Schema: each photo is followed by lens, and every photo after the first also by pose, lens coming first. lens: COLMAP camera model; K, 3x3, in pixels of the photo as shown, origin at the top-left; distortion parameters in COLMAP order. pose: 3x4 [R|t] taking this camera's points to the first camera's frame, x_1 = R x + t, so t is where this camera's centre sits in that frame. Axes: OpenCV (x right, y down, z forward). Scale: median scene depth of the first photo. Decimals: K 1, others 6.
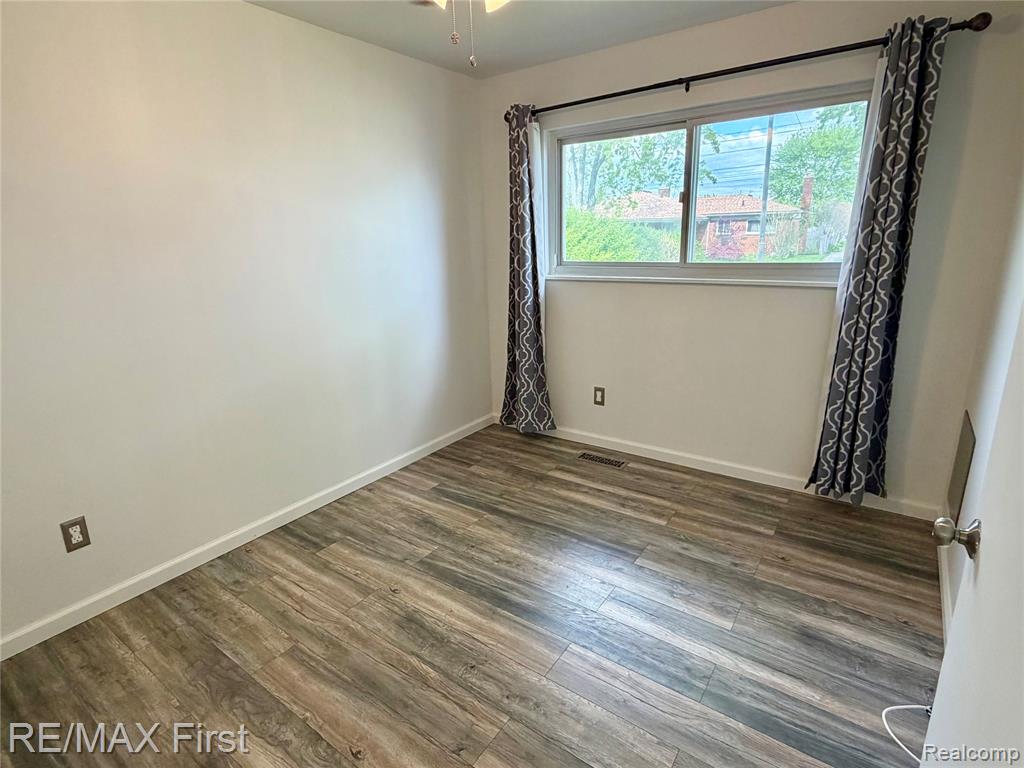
lens RADIAL K [[528.1, 0, 512.0], [0, 528.1, 384.0], [0, 0, 1]] dist [-0.000333, -0.000055]
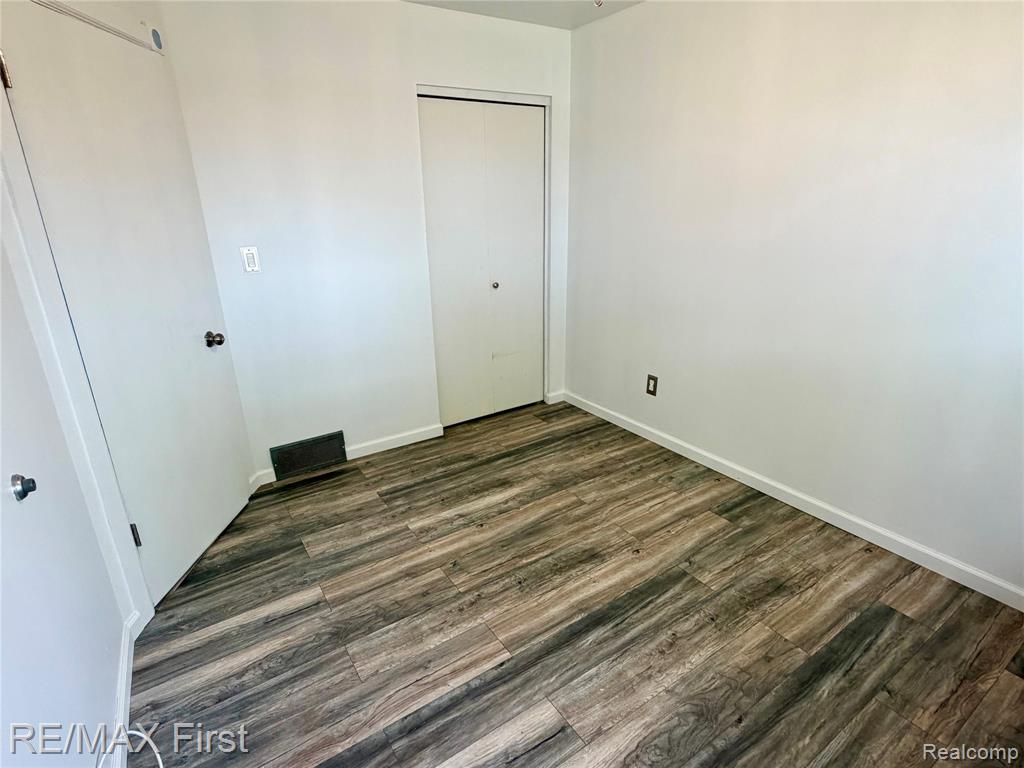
lens RADIAL K [[528.1, 0, 512.0], [0, 528.1, 384.0], [0, 0, 1]] dist [-0.000333, -0.000055]
pose [[-0.354791, 0.338236, -0.871619, 0.633224], [-0.230009, 0.872039, 0.432024, -0.275787], [0.906212, 0.353758, -0.231594, 0.866503]]
